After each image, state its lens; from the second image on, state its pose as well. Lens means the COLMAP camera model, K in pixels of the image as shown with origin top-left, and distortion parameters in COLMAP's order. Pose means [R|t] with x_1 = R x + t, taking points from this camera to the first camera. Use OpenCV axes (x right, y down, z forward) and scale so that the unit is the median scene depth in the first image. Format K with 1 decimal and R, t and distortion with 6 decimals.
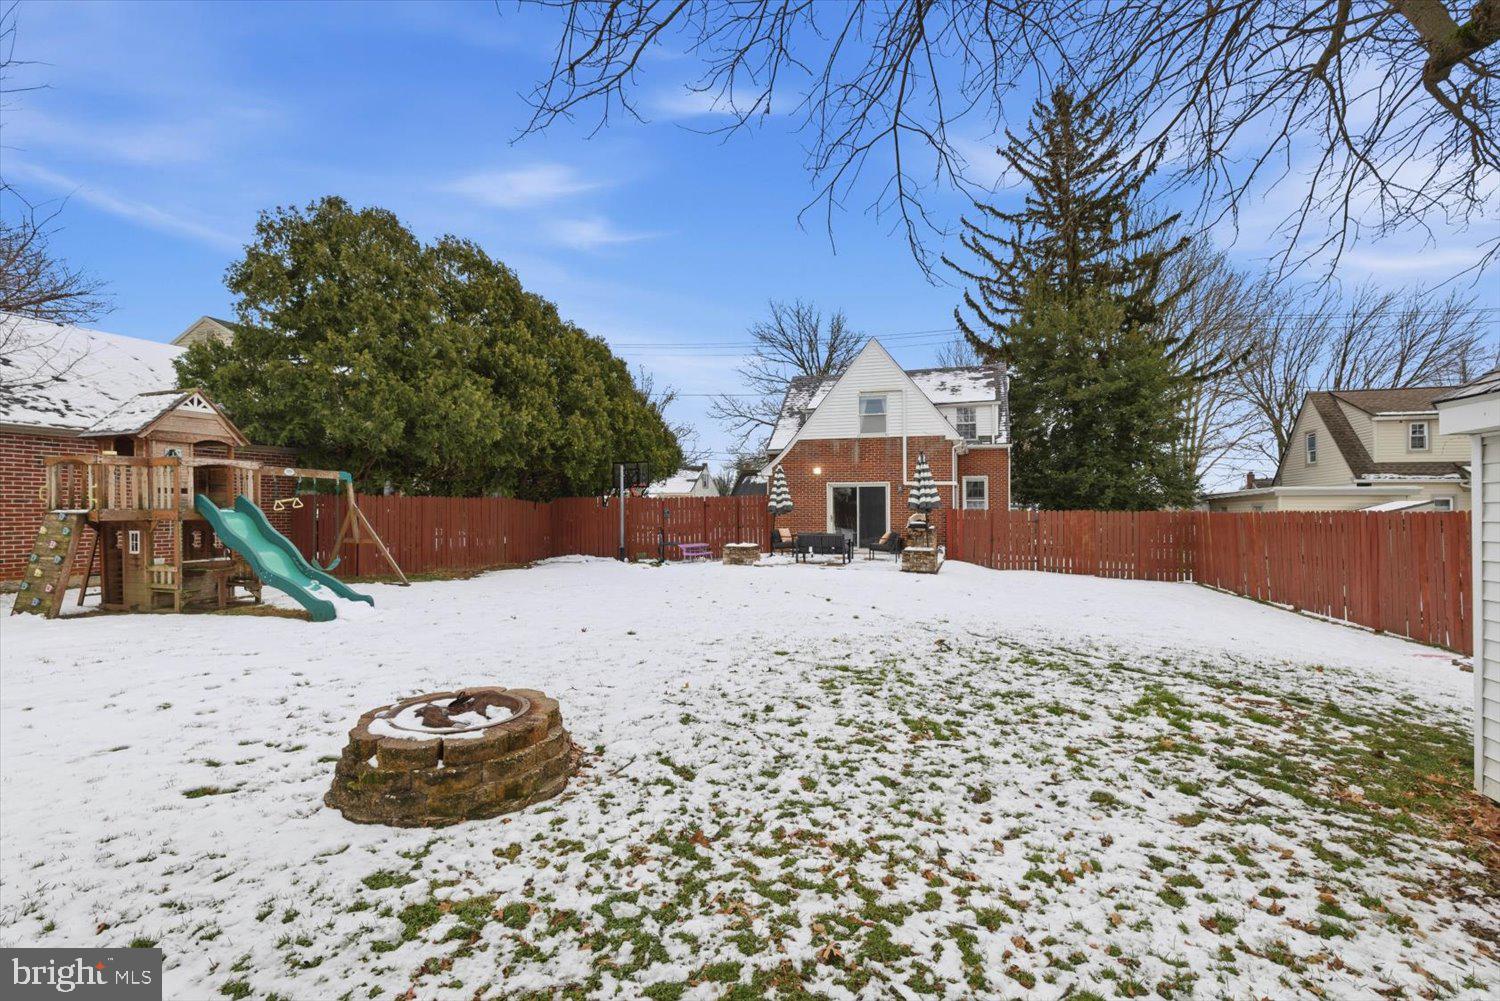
lens RADIAL K [[676.1, 0, 751.1], [0, 676.1, 501.7], [0, 0, 1]] dist [0.001061, 0.001064]
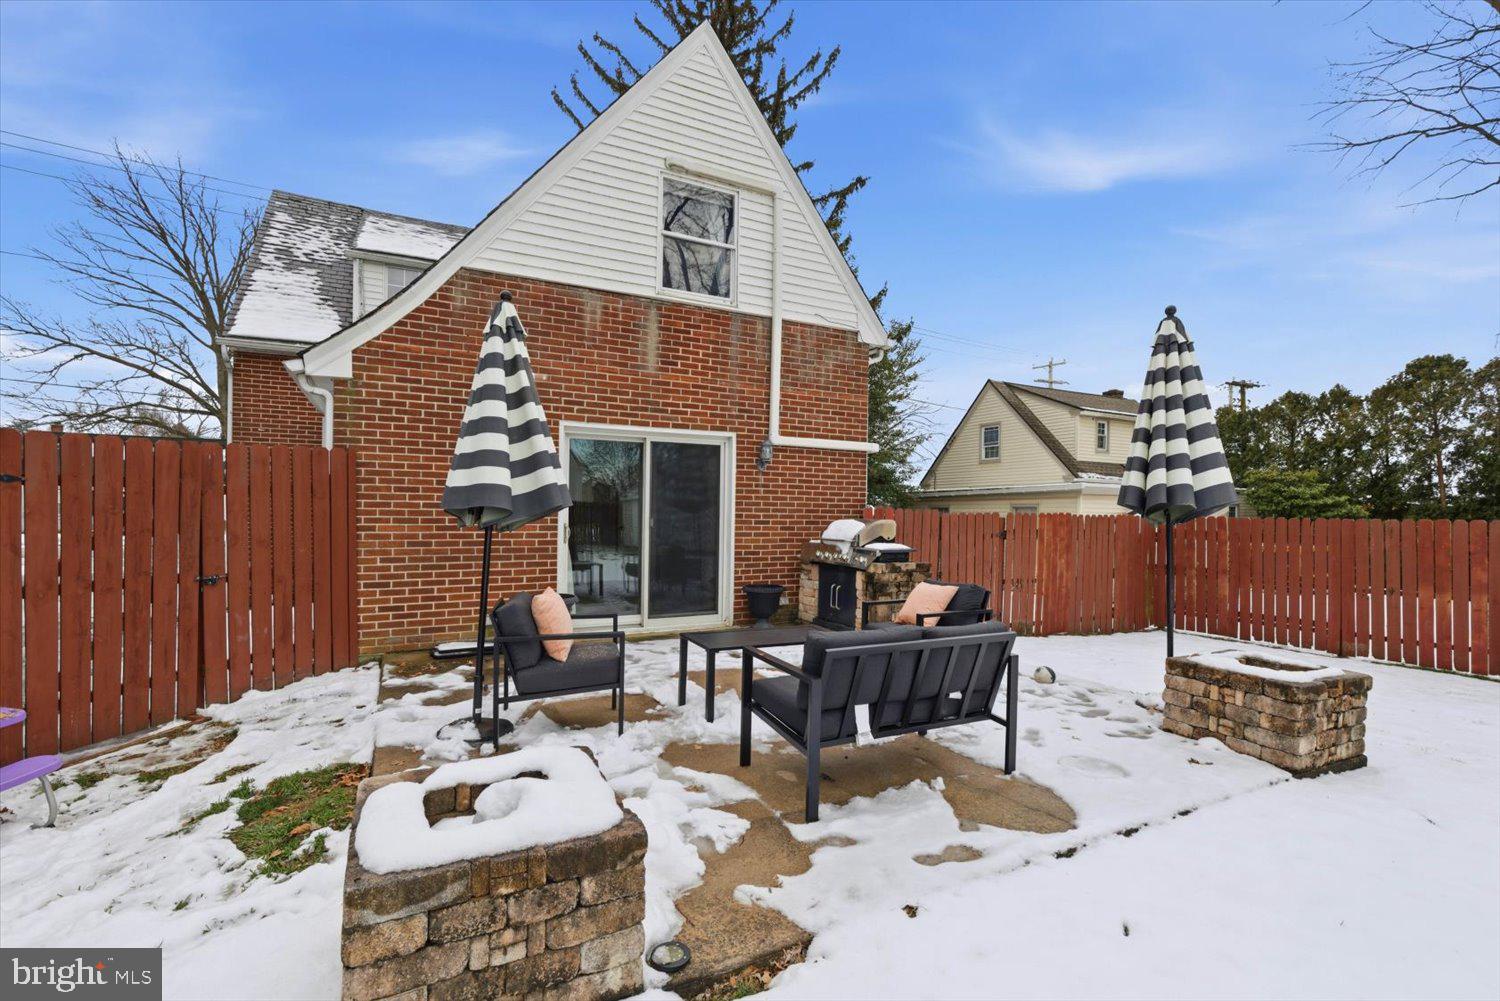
lens RADIAL K [[676.1, 0, 745.0], [0, 676.1, 505.4], [0, 0, 1]] dist [0.001061, 0.001064]
pose [[0.692325, 0.011345, 0.721496, -0.058386], [-0.021866, 0.999747, 0.005262, 0.008726], [-0.721254, -0.019420, 0.692398, 0.725468]]
